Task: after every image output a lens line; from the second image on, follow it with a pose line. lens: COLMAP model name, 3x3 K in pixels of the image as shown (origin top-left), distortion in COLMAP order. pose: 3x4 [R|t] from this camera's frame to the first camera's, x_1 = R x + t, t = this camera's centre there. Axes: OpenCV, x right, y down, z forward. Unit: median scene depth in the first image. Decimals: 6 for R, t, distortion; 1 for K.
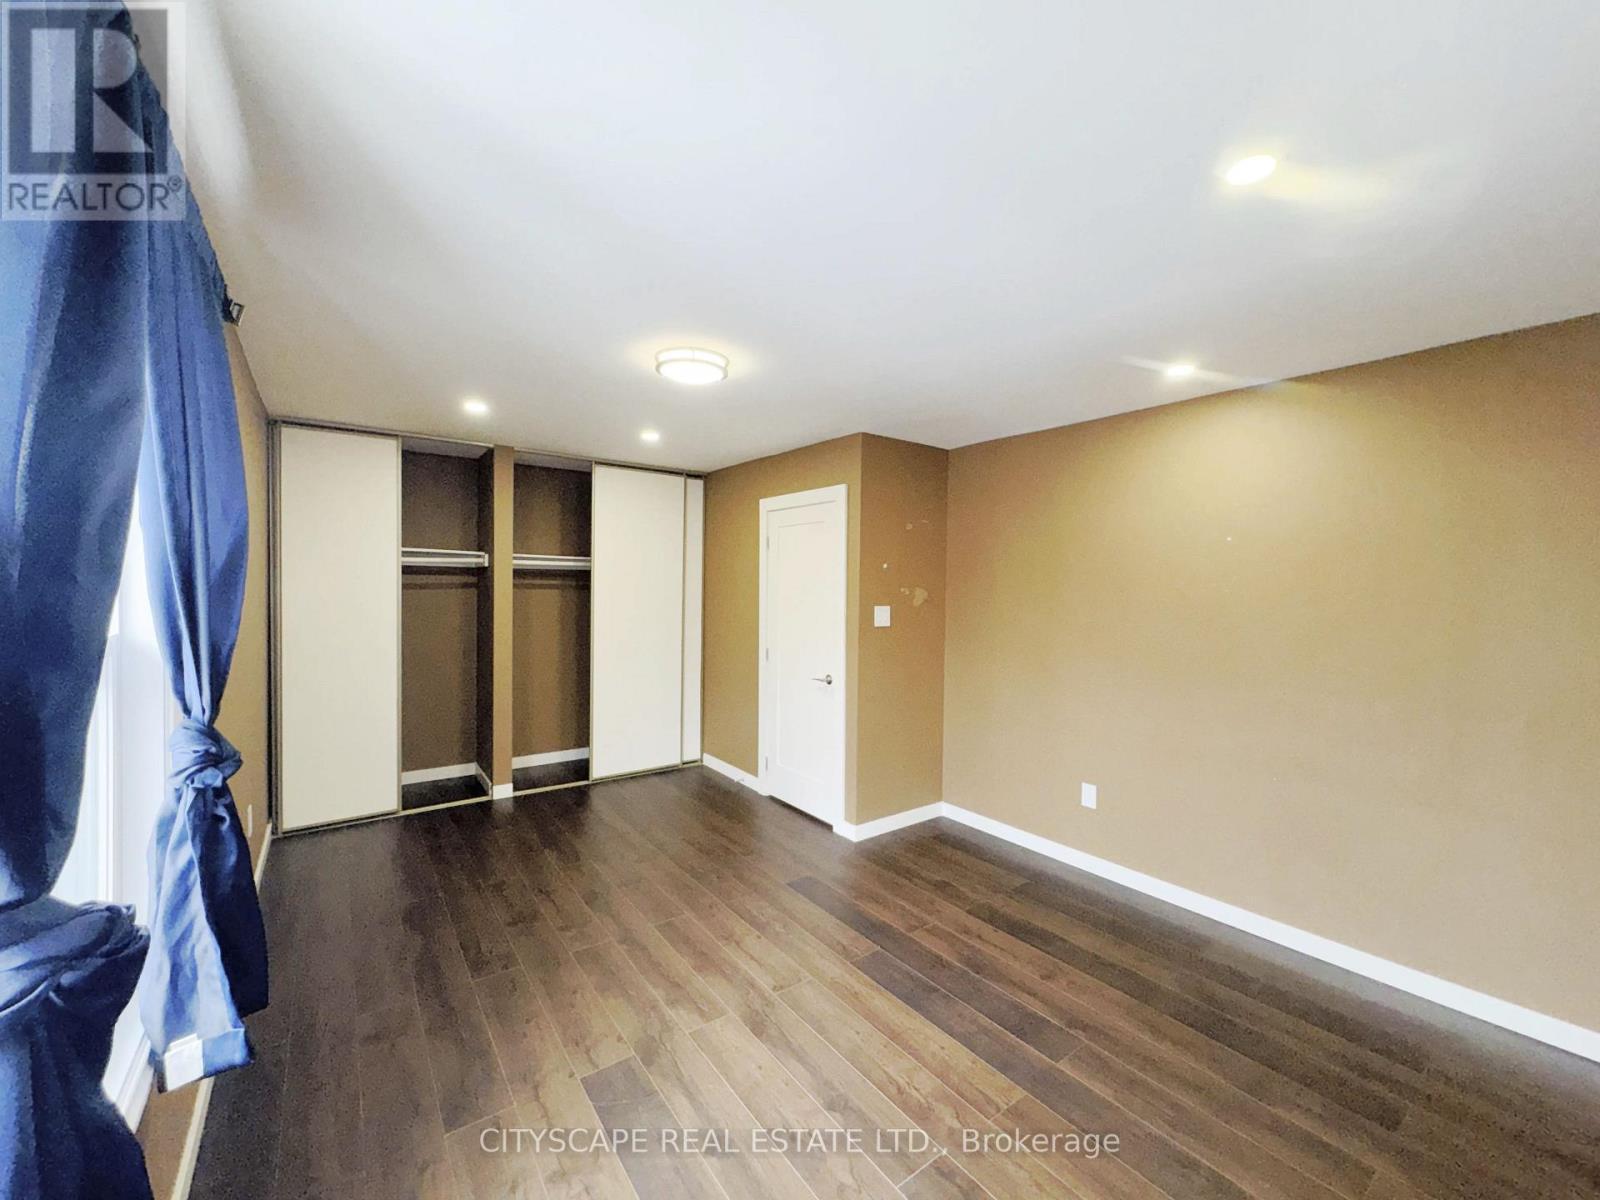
lens RADIAL K [[645.4, 0, 800.0], [0, 645.4, 600.0], [0, 0, 1]] dist [0.017255, -0.011350]
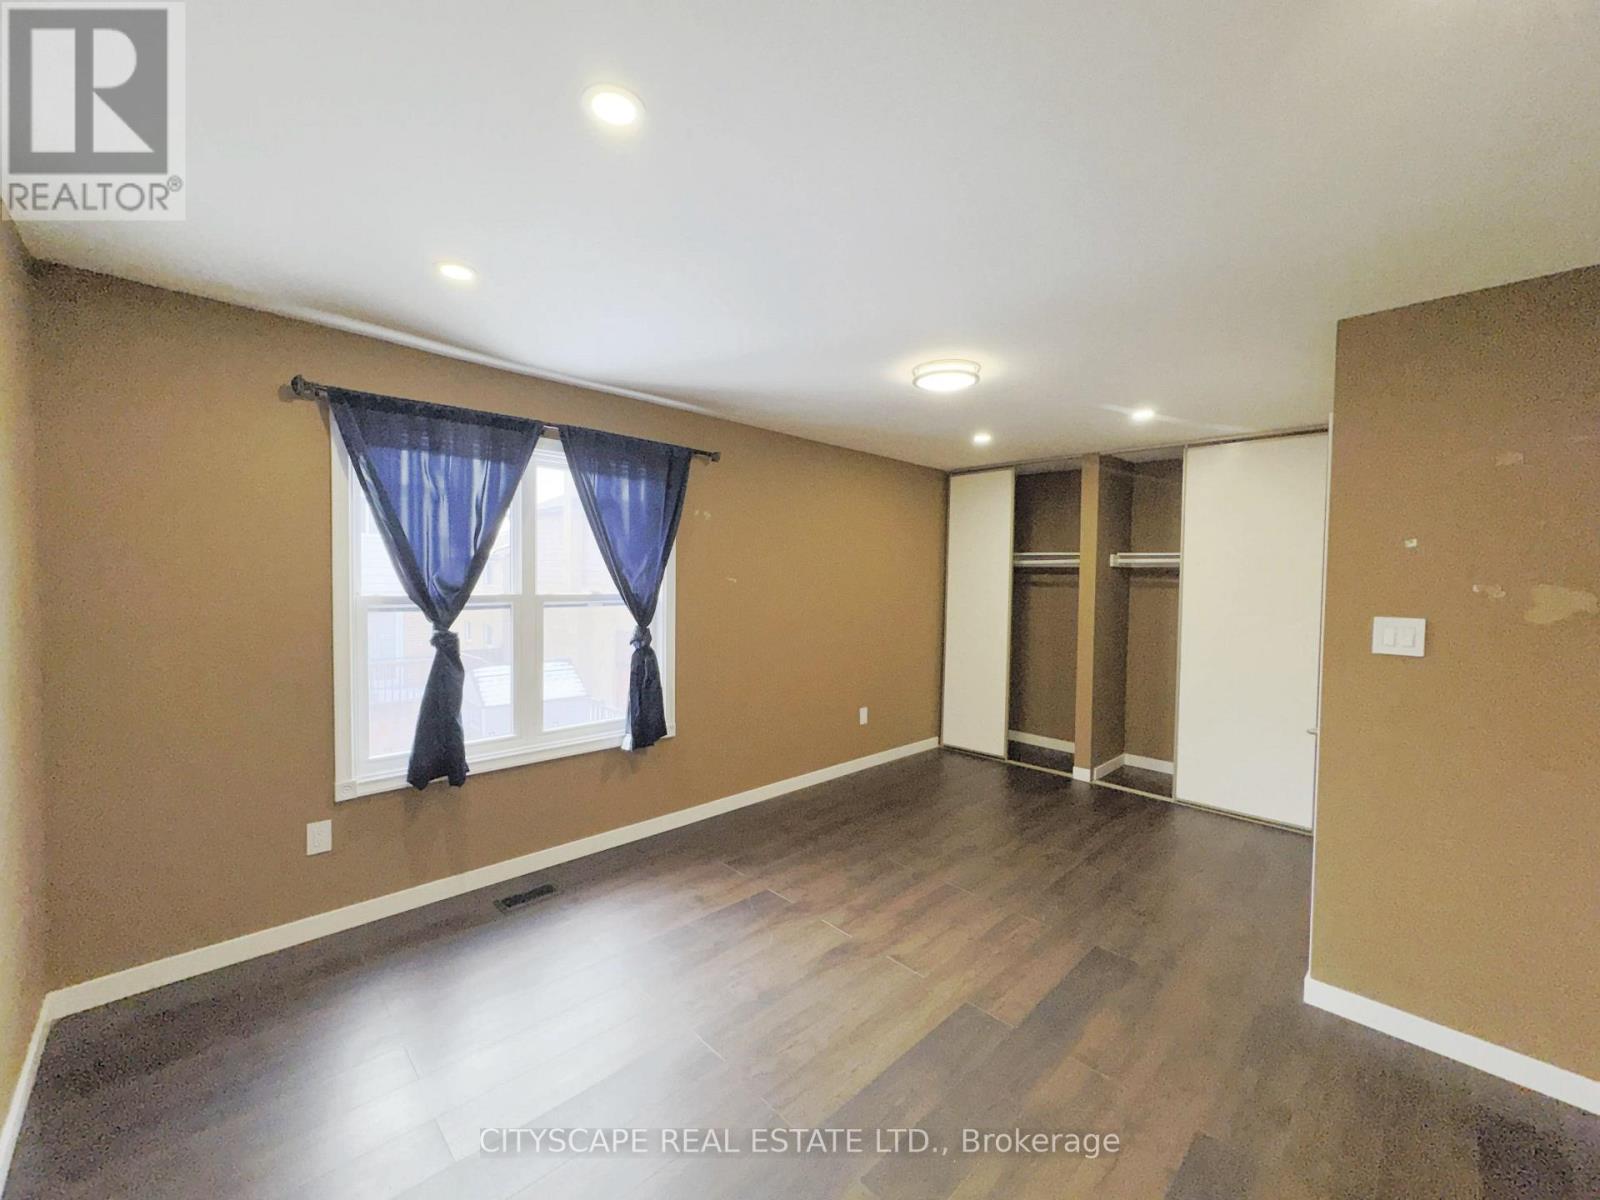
lens RADIAL K [[645.4, 0, 800.0], [0, 645.4, 600.0], [0, 0, 1]] dist [0.017255, -0.011350]
pose [[0.131420, 0.024203, -0.991031, 0.601436], [-0.038684, 0.999066, 0.019270, 0.003664], [0.990572, 0.035805, 0.132233, 0.424008]]
